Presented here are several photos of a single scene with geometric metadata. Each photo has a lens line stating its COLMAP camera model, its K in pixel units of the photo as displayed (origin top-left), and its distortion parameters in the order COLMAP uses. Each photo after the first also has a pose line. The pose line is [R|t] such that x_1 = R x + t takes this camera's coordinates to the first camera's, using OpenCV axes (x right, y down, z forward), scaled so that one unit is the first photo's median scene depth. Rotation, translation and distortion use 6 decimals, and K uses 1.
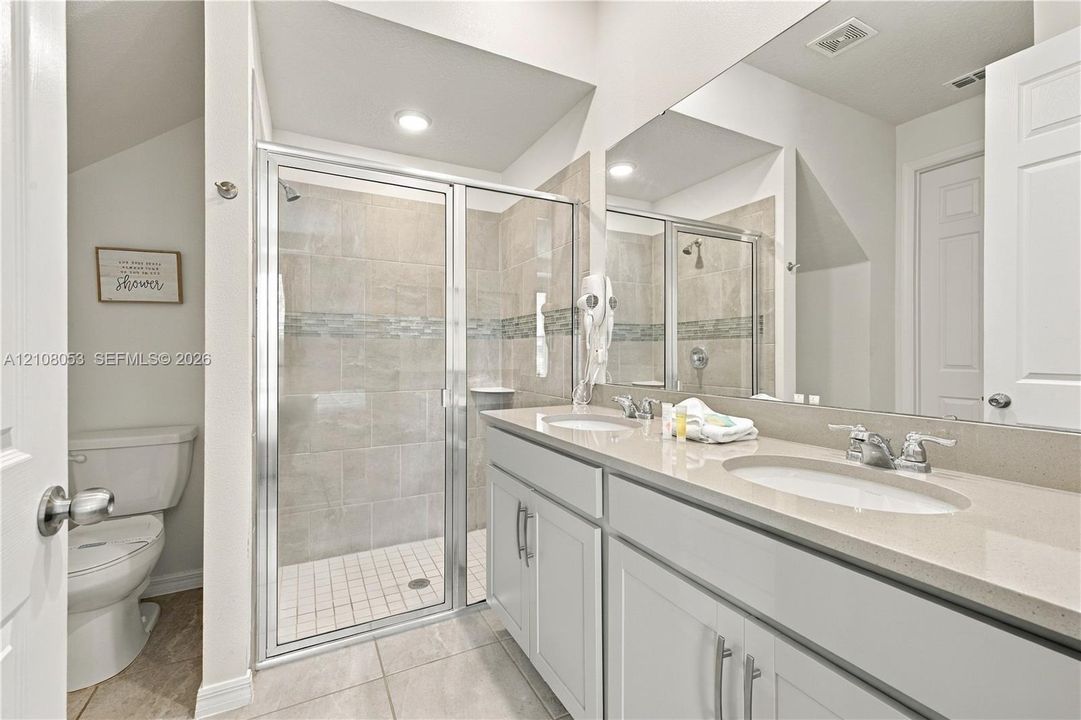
lens RADIAL K [[451.6, 0, 540.2], [0, 451.6, 349.3], [0, 0, 1]] dist [-0.001719, -0.000398]
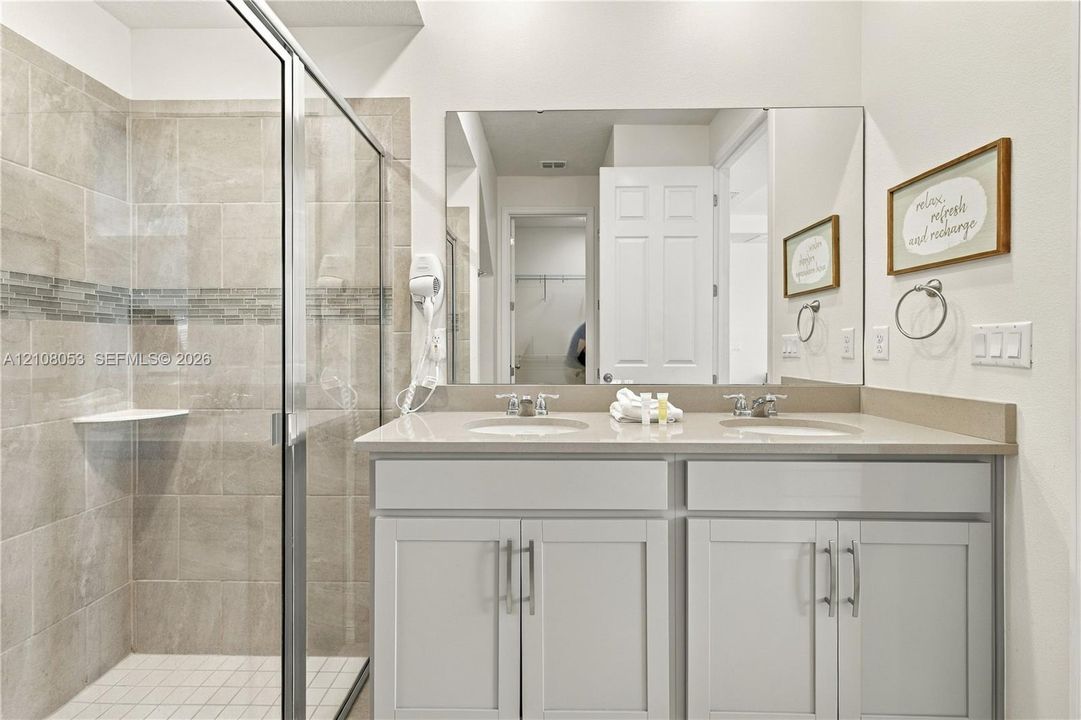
lens RADIAL K [[451.6, 0, 540.2], [0, 451.6, 349.3], [0, 0, 1]] dist [-0.001719, -0.000398]
pose [[0.476333, -0.001073, 0.879264, -0.378100], [-0.008023, 0.999952, 0.005567, 0.002355], [-0.879228, -0.009706, 0.476302, 0.316001]]
